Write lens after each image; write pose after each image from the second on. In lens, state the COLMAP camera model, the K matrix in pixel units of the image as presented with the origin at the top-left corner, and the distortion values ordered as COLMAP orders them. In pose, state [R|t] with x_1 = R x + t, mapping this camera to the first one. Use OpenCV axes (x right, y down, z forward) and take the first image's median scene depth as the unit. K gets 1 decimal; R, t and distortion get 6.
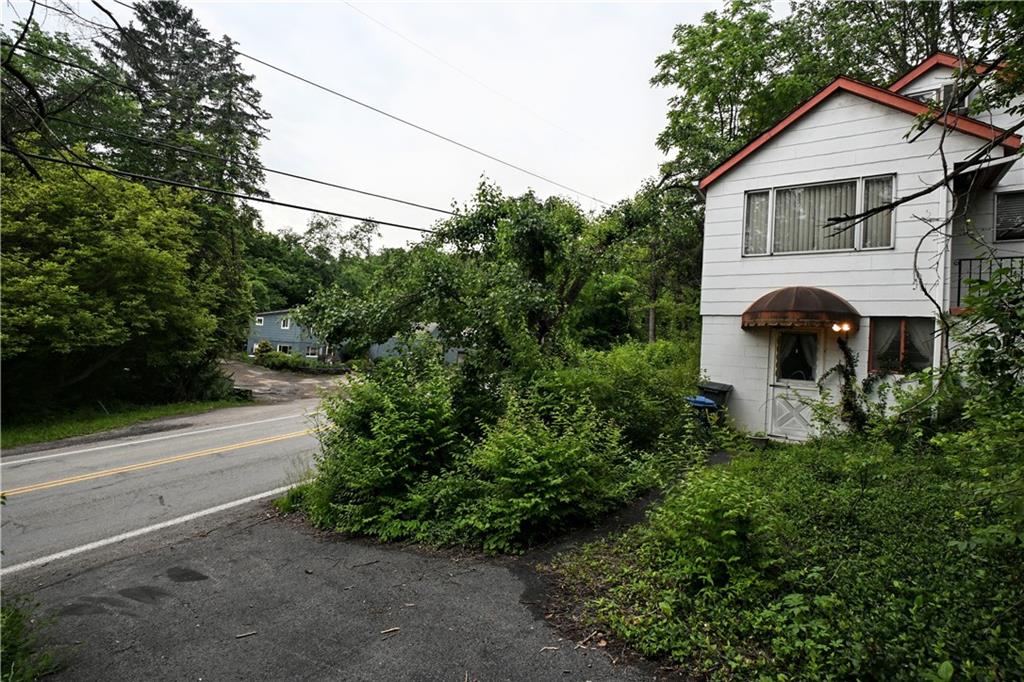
lens RADIAL K [[503.5, 0, 512.4], [0, 503.5, 339.6], [0, 0, 1]] dist [-0.001823, 0.001614]
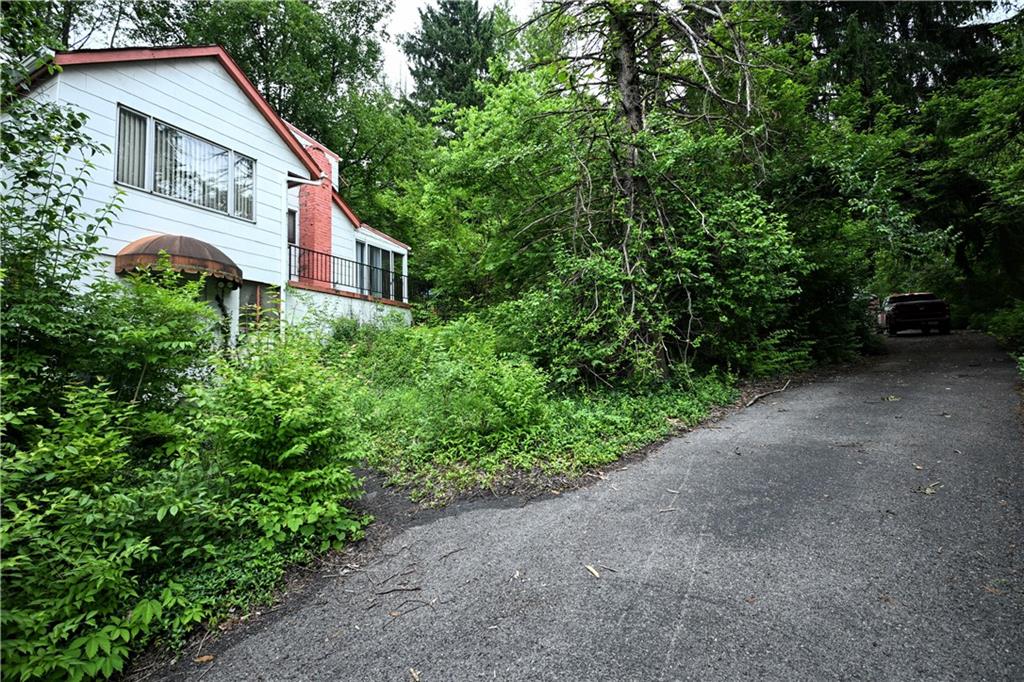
lens RADIAL K [[503.5, 0, 512.1], [0, 503.5, 342.1], [0, 0, 1]] dist [-0.001823, 0.001614]
pose [[-0.116751, 0.020527, 0.992949, -0.422657], [-0.003628, 0.999771, -0.021095, 0.106463], [-0.993155, -0.006065, -0.116650, 0.496182]]
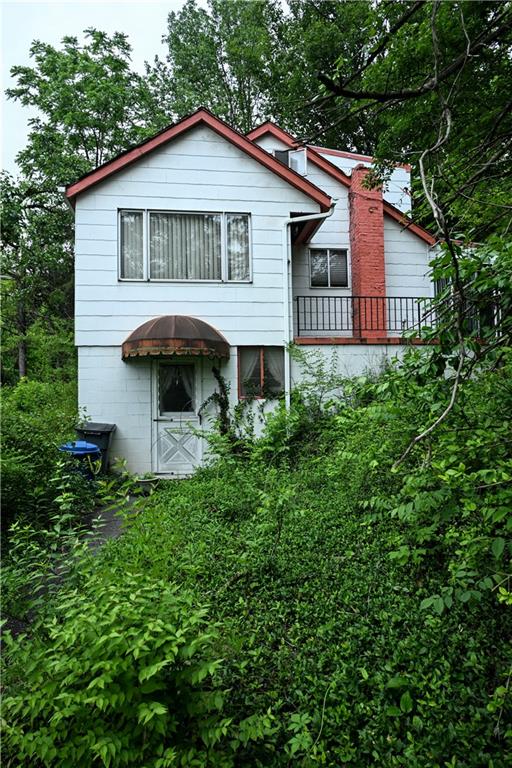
lens RADIAL K [[471.9, 0, 257.0], [0, 471.9, 383.2], [0, 0, 1]] dist [-0.003969, 0.002284]
pose [[0.749690, -0.043117, 0.660383, 0.080986], [0.045668, 0.998867, 0.013373, 0.019346], [-0.660211, 0.020132, 0.750810, 0.217388]]
